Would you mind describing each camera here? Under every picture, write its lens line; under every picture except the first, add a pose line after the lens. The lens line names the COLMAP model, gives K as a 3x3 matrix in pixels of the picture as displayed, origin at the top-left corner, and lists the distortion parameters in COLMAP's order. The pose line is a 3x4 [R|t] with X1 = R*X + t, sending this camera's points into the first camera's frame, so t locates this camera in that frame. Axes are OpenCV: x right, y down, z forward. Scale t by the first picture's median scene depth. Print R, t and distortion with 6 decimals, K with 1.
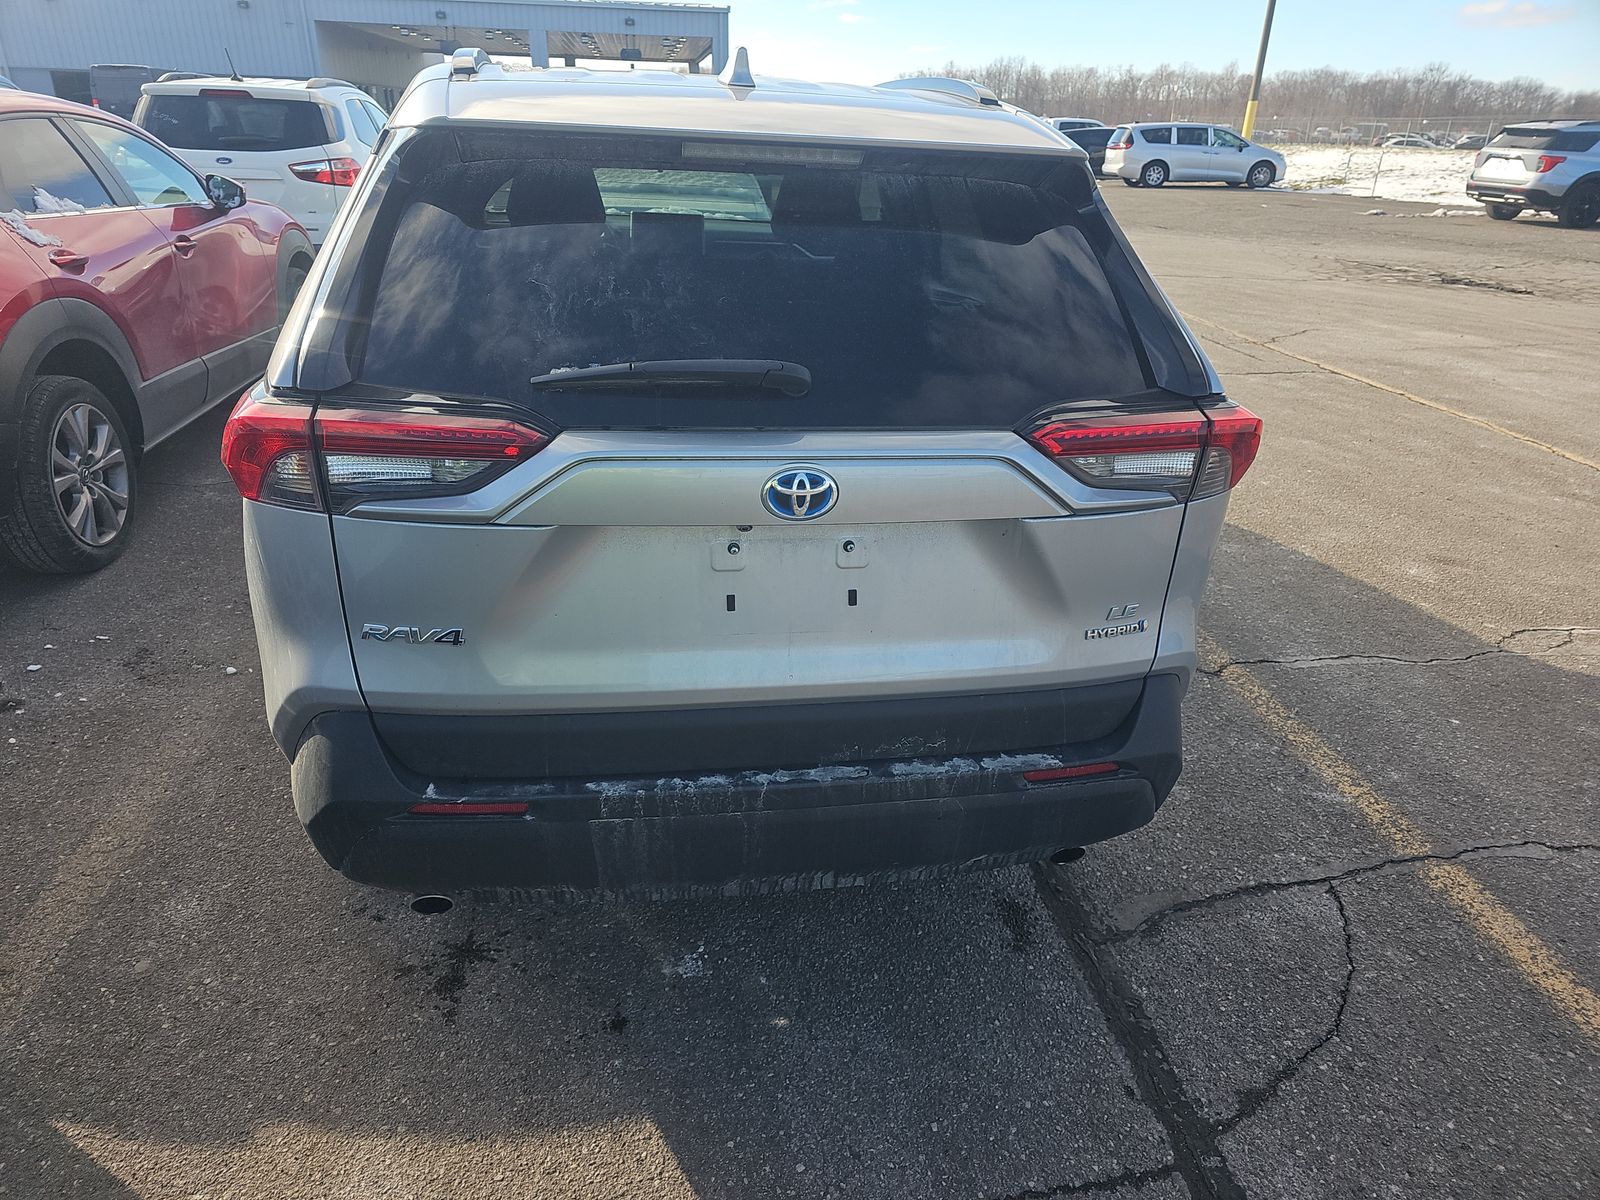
lens RADIAL K [[1050.8, 0, 795.1], [0, 1050.8, 608.4], [0, 0, 1]] dist [0.044378, -0.032316]
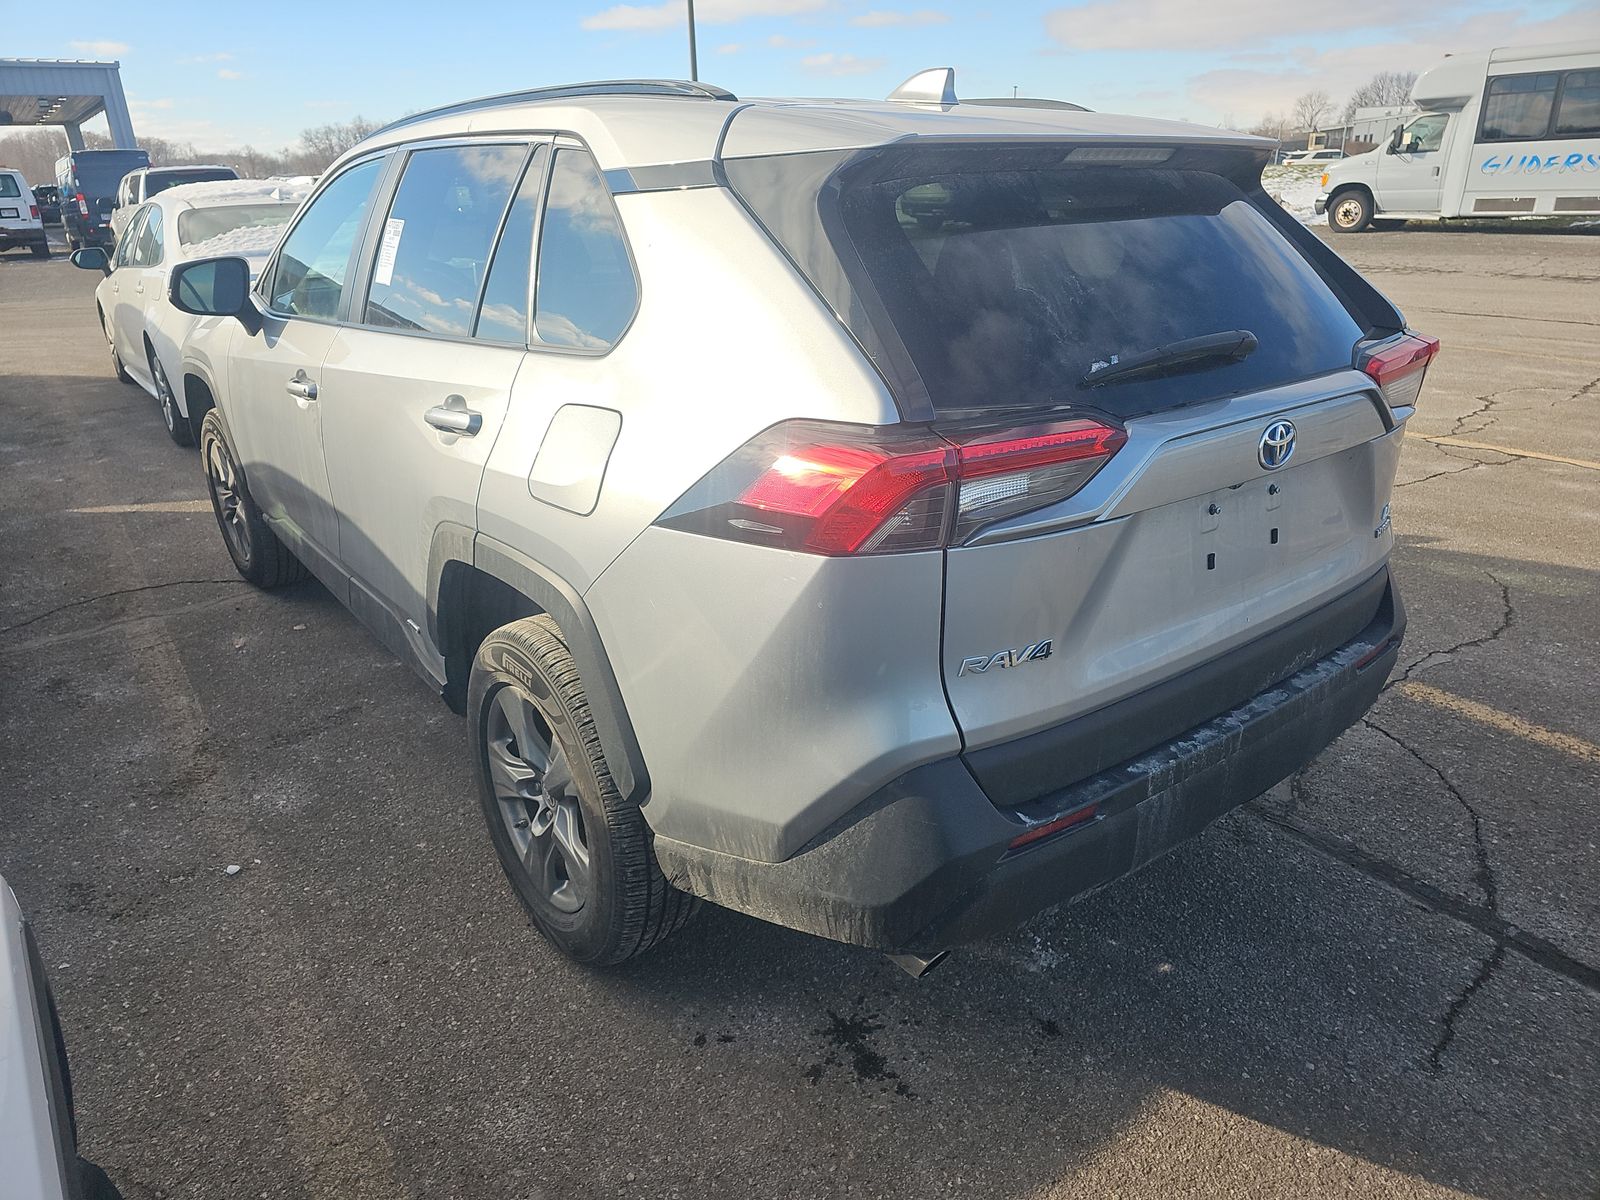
lens RADIAL K [[1050.8, 0, 793.8], [0, 1050.8, 599.6], [0, 0, 1]] dist [0.044378, -0.032316]
pose [[0.879545, -0.223984, 0.419799, -0.732058], [0.243137, 0.969958, 0.008111, -0.065133], [-0.409005, 0.094935, 0.907581, 0.166352]]
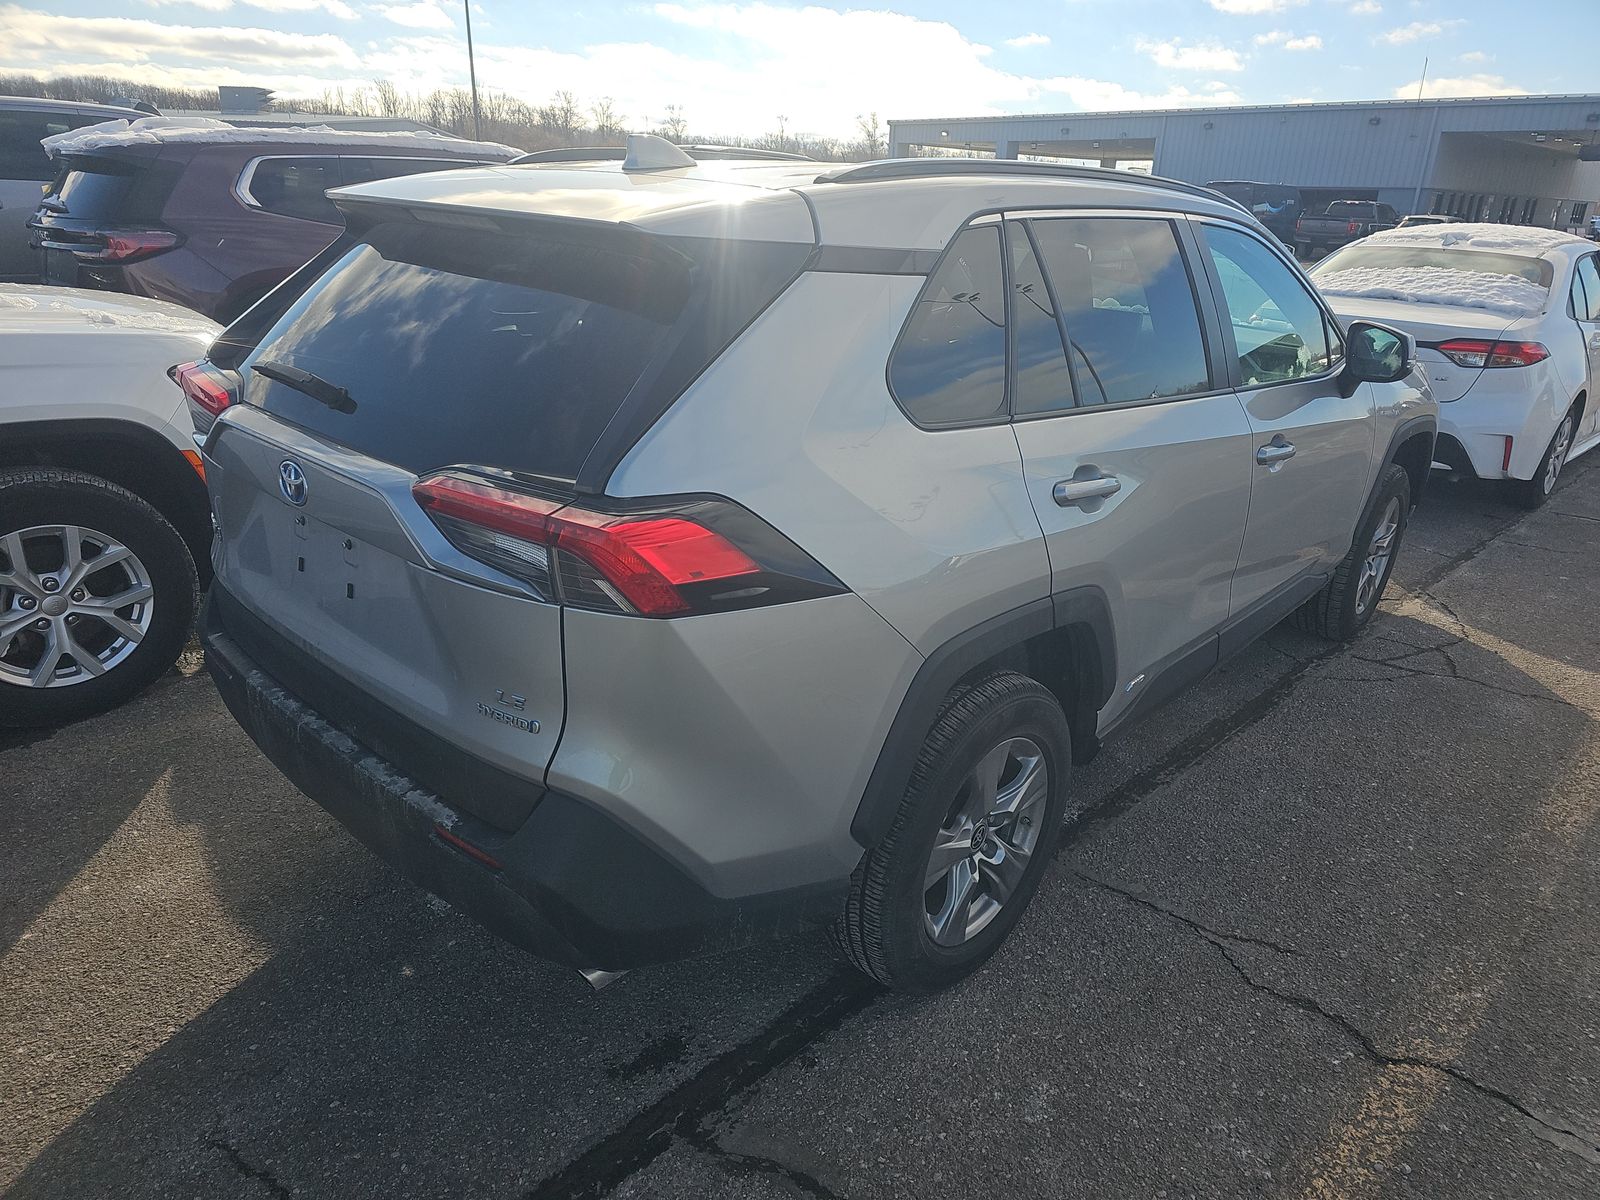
lens RADIAL K [[1050.8, 0, 815.4], [0, 1050.8, 605.1], [0, 0, 1]] dist [0.044378, -0.032316]
pose [[0.617208, 0.277443, -0.736260, 1.021283], [-0.342871, 0.937083, 0.065689, -0.205005], [0.708162, 0.211898, 0.673503, 0.489267]]
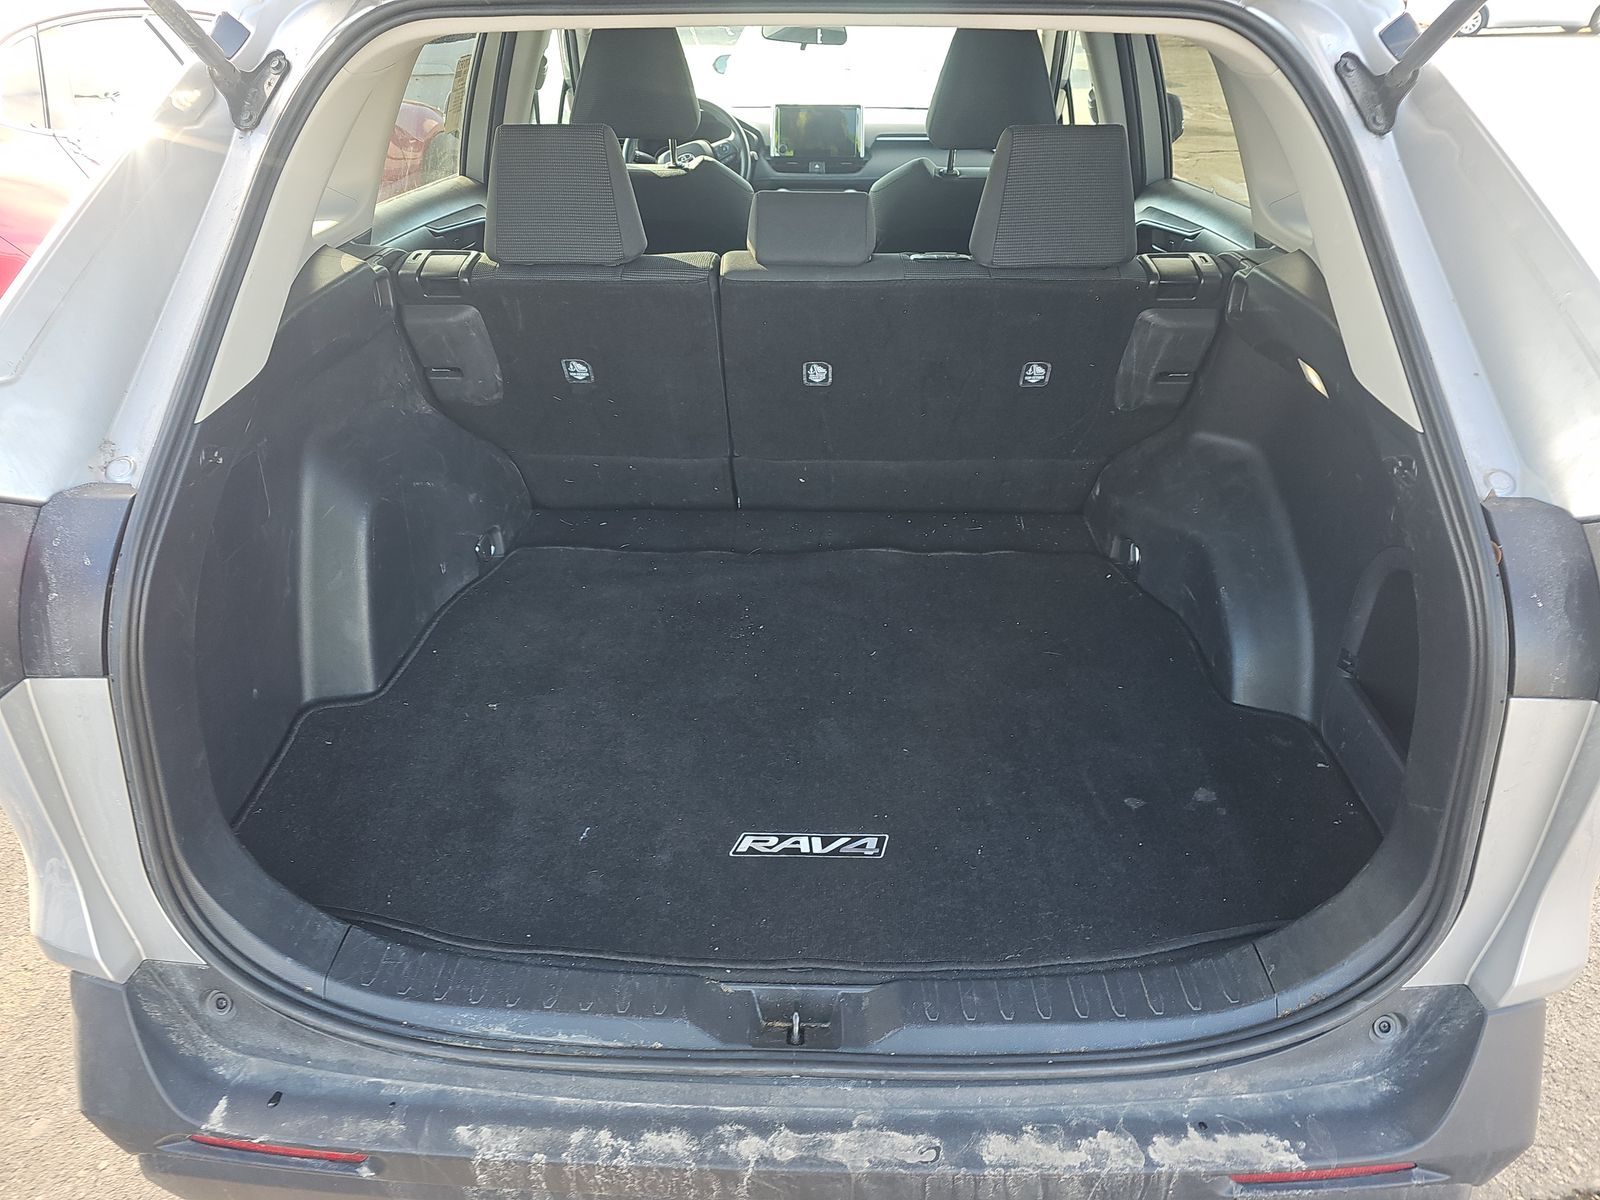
lens RADIAL K [[1050.8, 0, 800.7], [0, 1050.8, 592.4], [0, 0, 1]] dist [0.044378, -0.032316]
pose [[0.979880, 0.058365, -0.190864, 0.077985], [-0.041309, 0.994887, 0.092155, -0.170363], [0.195267, -0.082416, 0.977281, 0.396758]]
